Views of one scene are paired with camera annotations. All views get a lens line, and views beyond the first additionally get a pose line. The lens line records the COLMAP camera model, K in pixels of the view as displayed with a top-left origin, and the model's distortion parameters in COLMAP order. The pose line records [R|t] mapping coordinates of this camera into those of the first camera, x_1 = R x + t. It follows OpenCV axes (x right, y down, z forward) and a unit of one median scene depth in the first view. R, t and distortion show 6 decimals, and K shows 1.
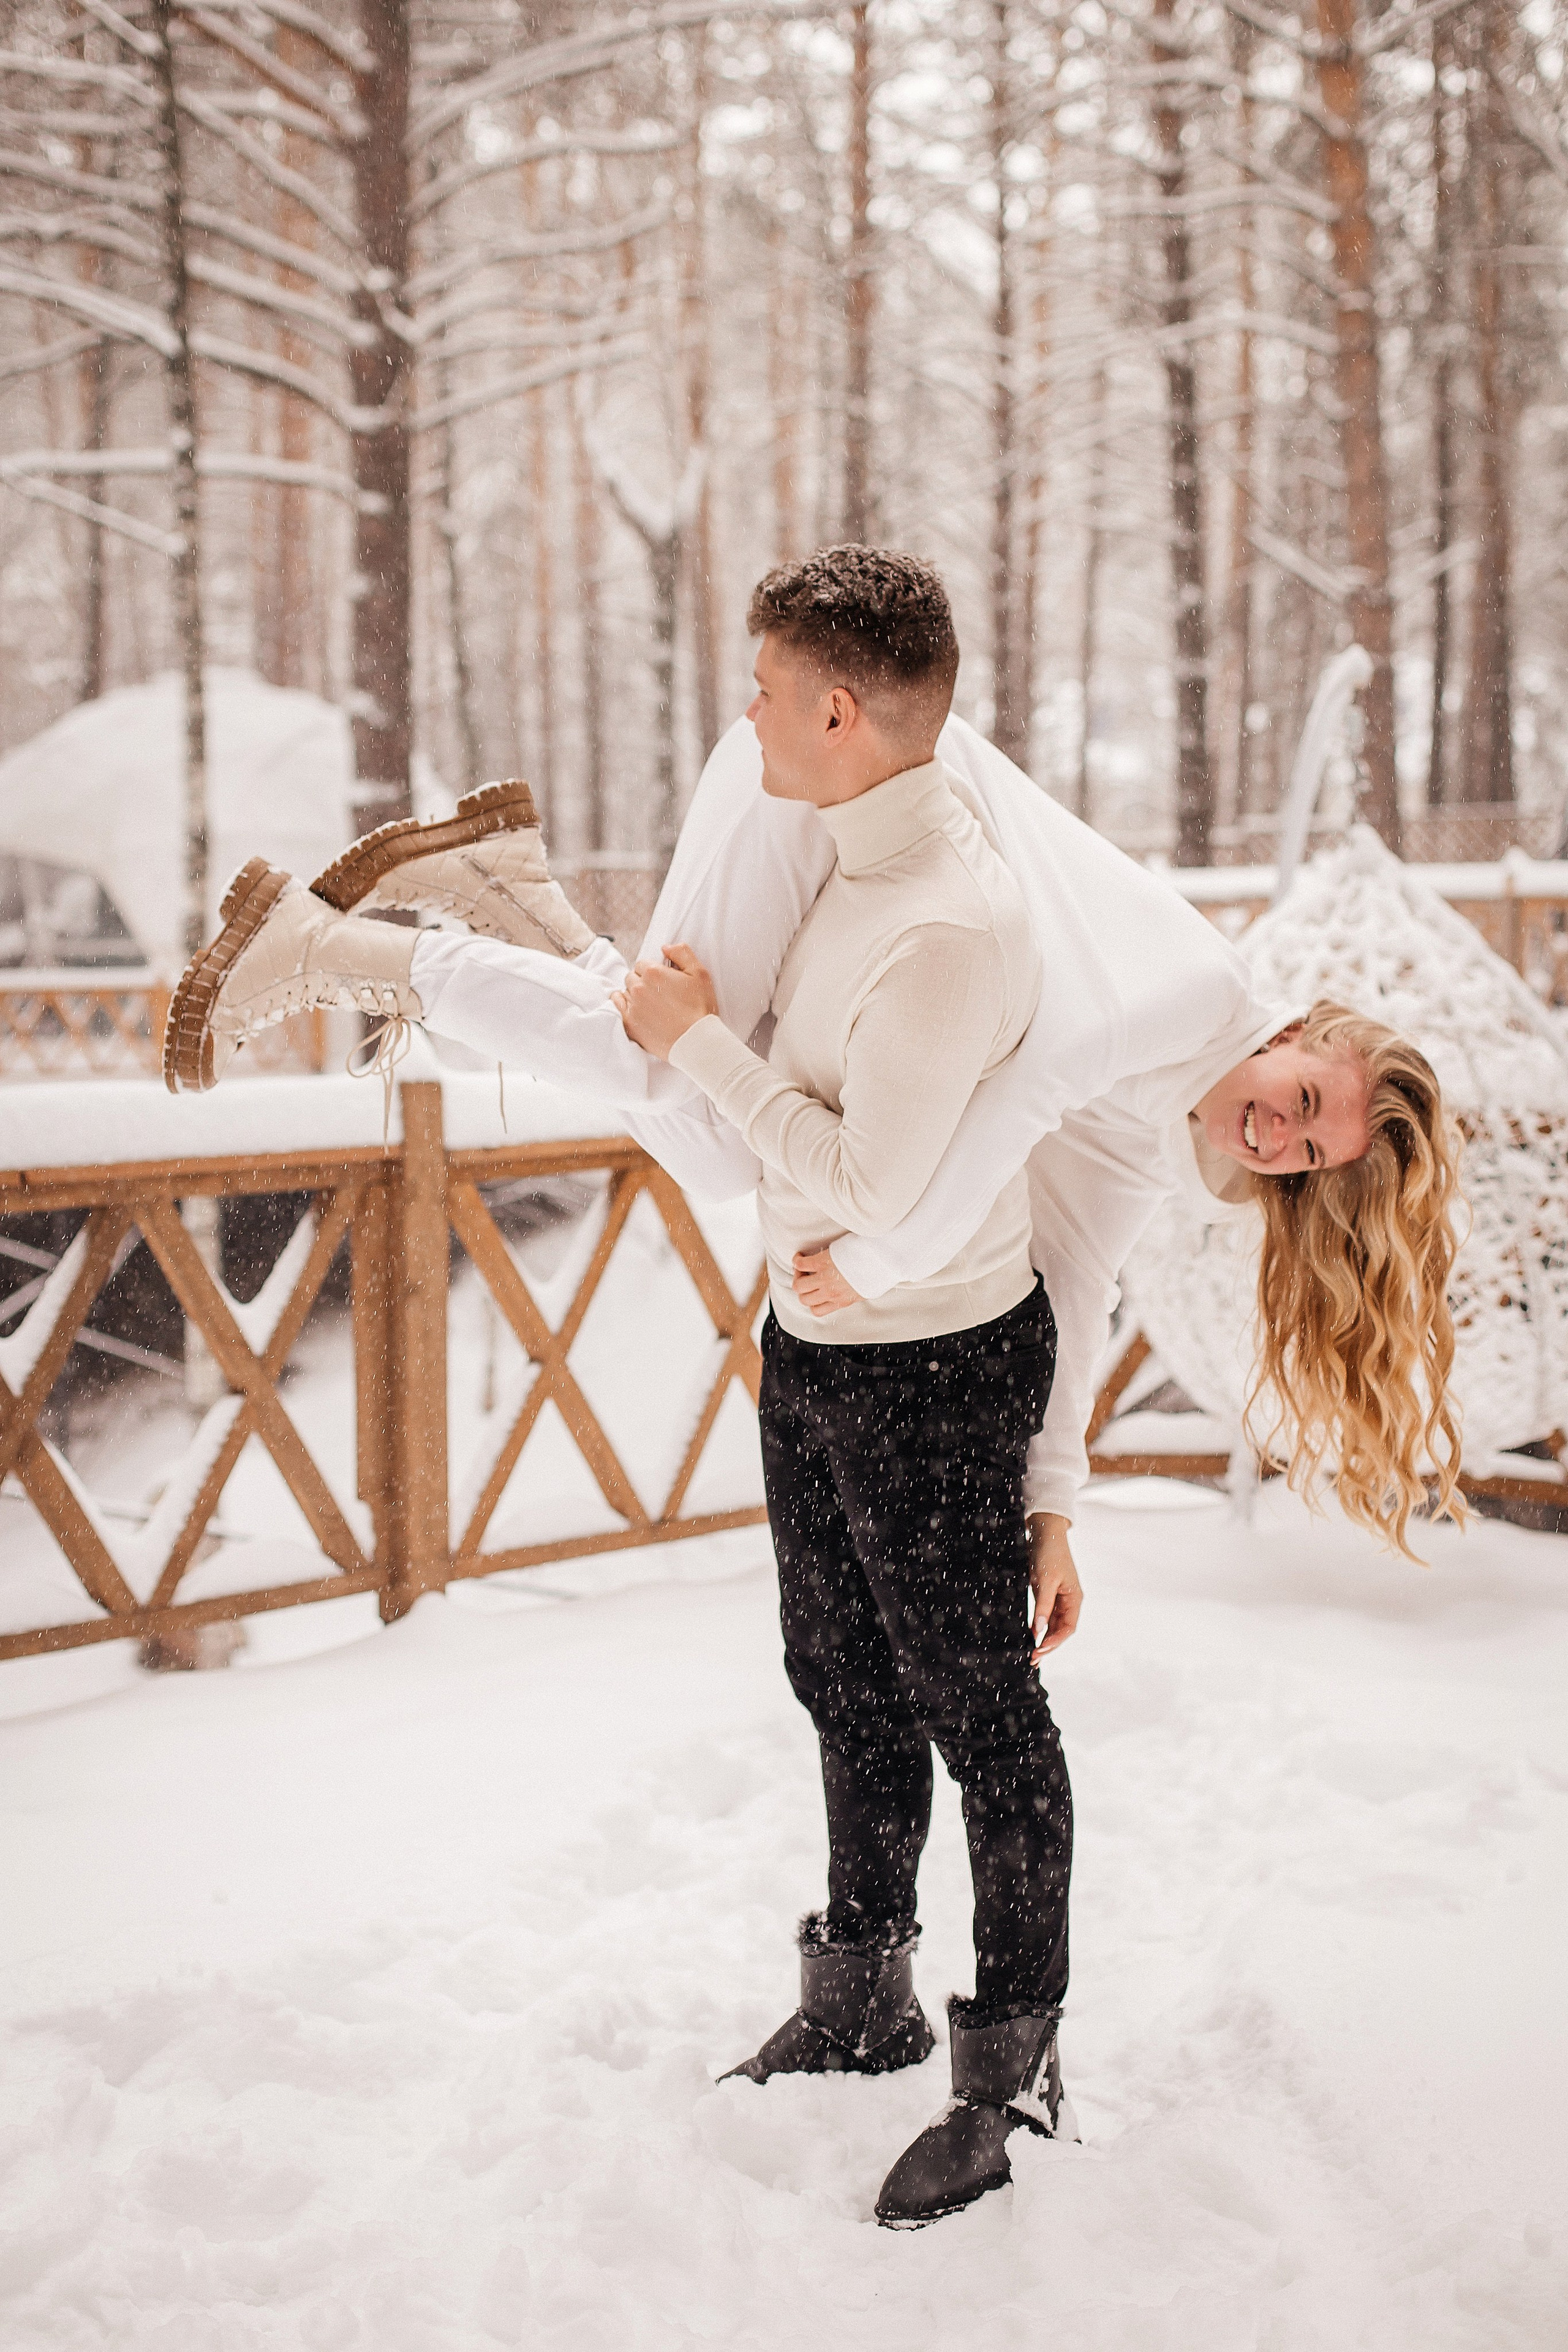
lens RADIAL K [[3247.3, 0, 773.6], [0, 3247.3, 1326.8], [0, 0, 1]] dist [-0.005635, 0.094028]
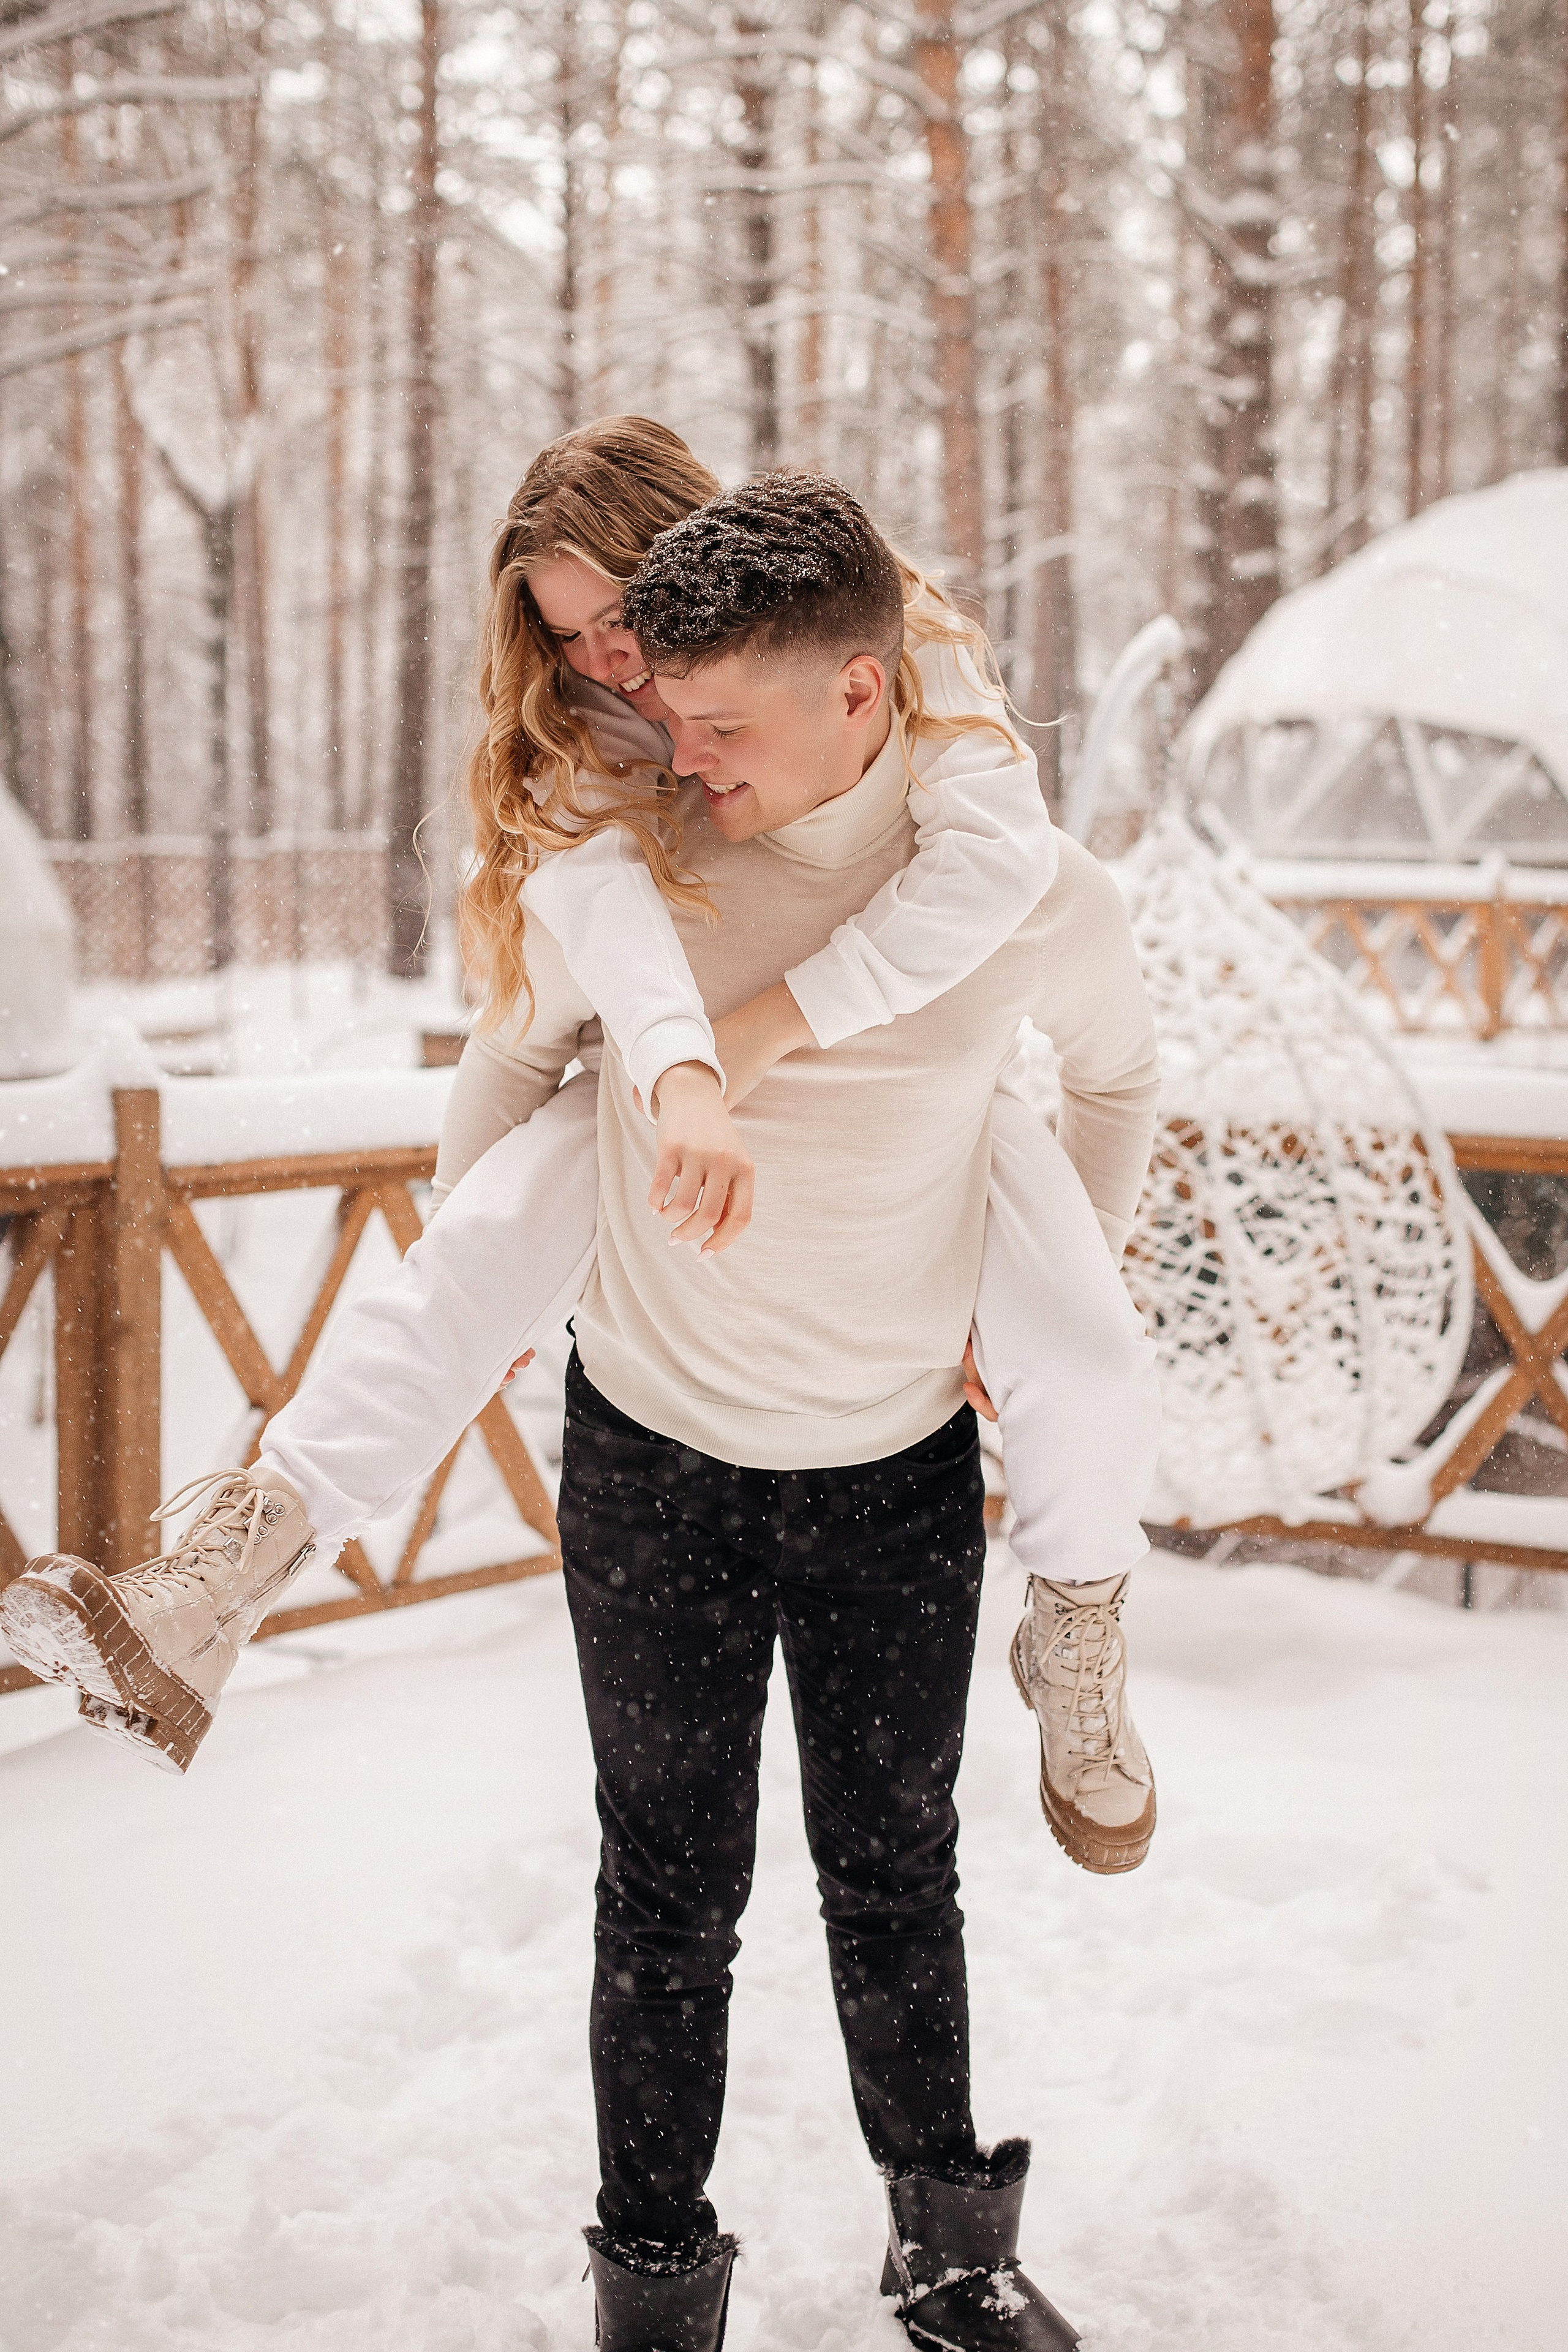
lens RADIAL K [[3354.2, 0, 792.7], [0, 3354.2, 1258.2], [0, 0, 1]] dist [0.002324, 0.047964]
pose [[0.990667, -0.002349, 0.136281, -0.054802], [0.005351, 0.999751, -0.021667, -0.009438], [-0.136196, 0.022194, 0.990433, 0.084669]]
